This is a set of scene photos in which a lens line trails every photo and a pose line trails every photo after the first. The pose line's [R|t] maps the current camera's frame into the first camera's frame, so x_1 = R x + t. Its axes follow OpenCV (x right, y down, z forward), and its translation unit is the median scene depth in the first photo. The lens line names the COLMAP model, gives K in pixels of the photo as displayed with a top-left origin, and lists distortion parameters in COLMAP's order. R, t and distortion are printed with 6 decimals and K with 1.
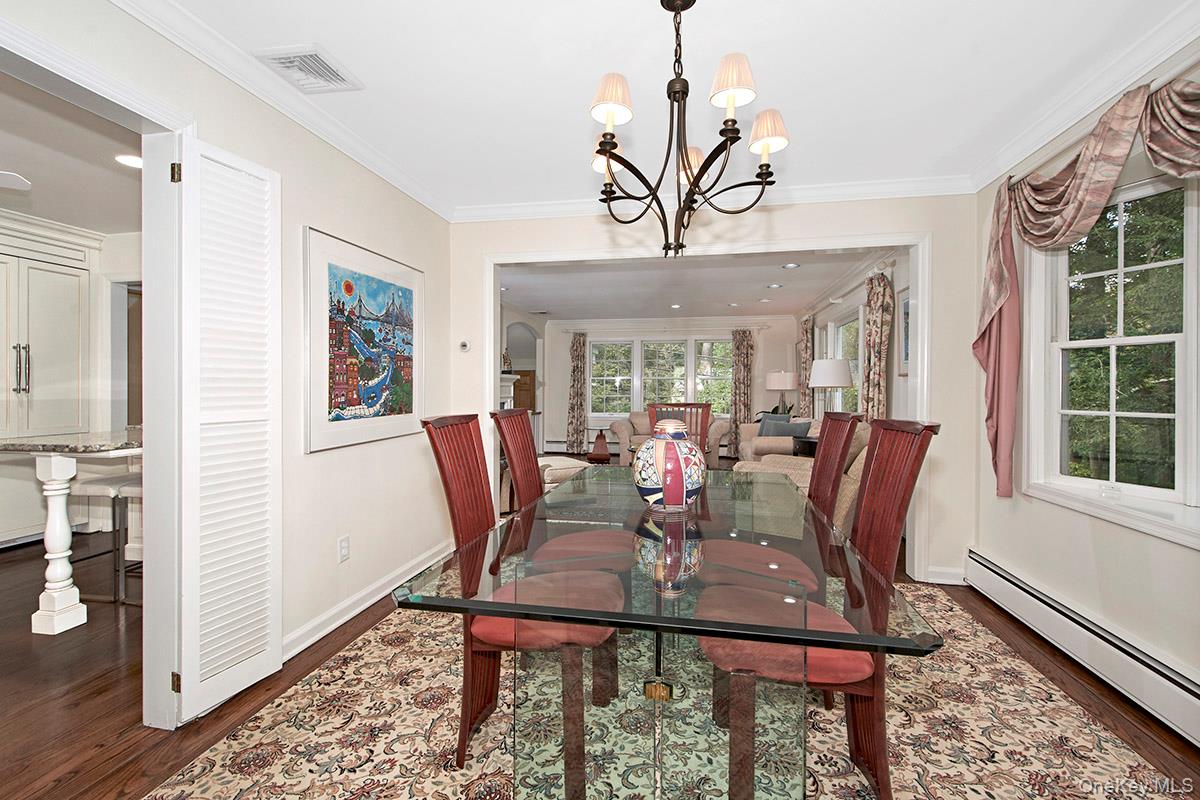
lens RADIAL K [[542.6, 0, 601.7], [0, 542.6, 394.8], [0, 0, 1]] dist [0.001242, -0.000413]
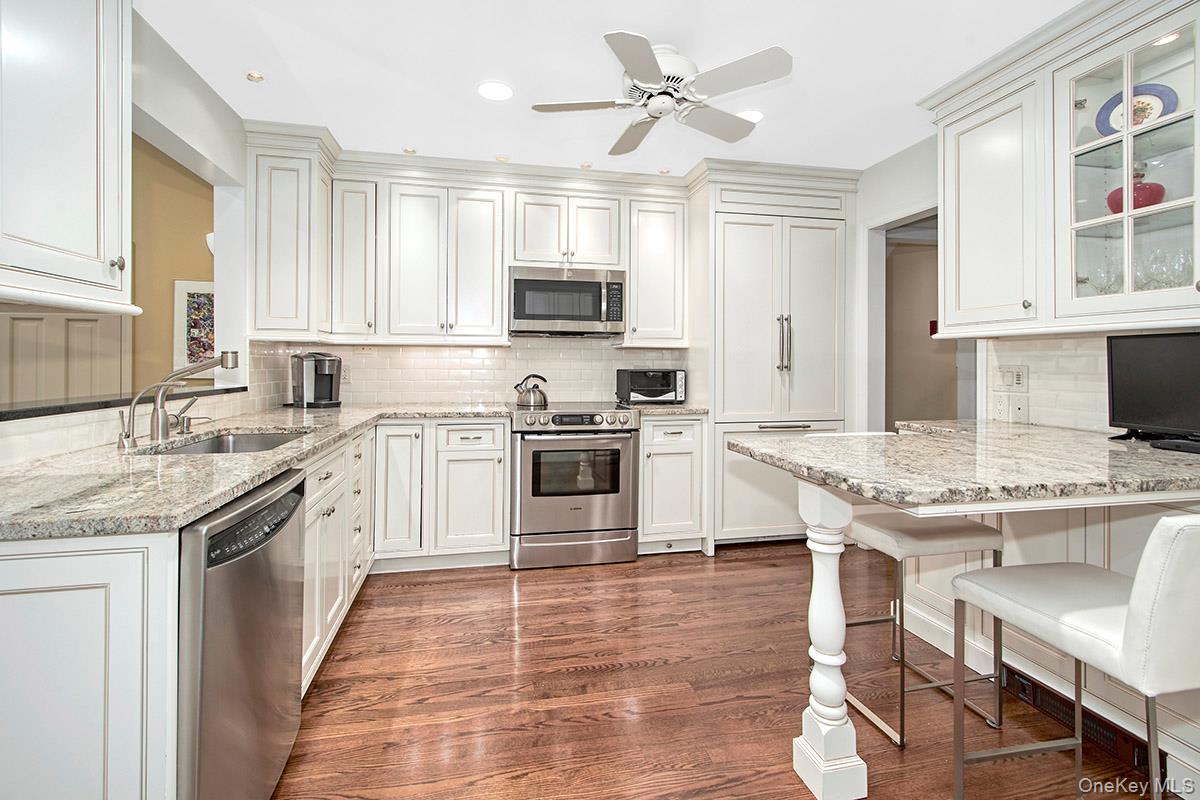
lens RADIAL K [[542.6, 0, 587.8], [0, 542.6, 363.6], [0, 0, 1]] dist [0.001242, -0.000413]
pose [[0.390913, -0.005417, -0.920412, -0.559357], [-0.006398, 0.999943, -0.008603, -0.007929], [0.920405, 0.009252, 0.390856, 0.530782]]
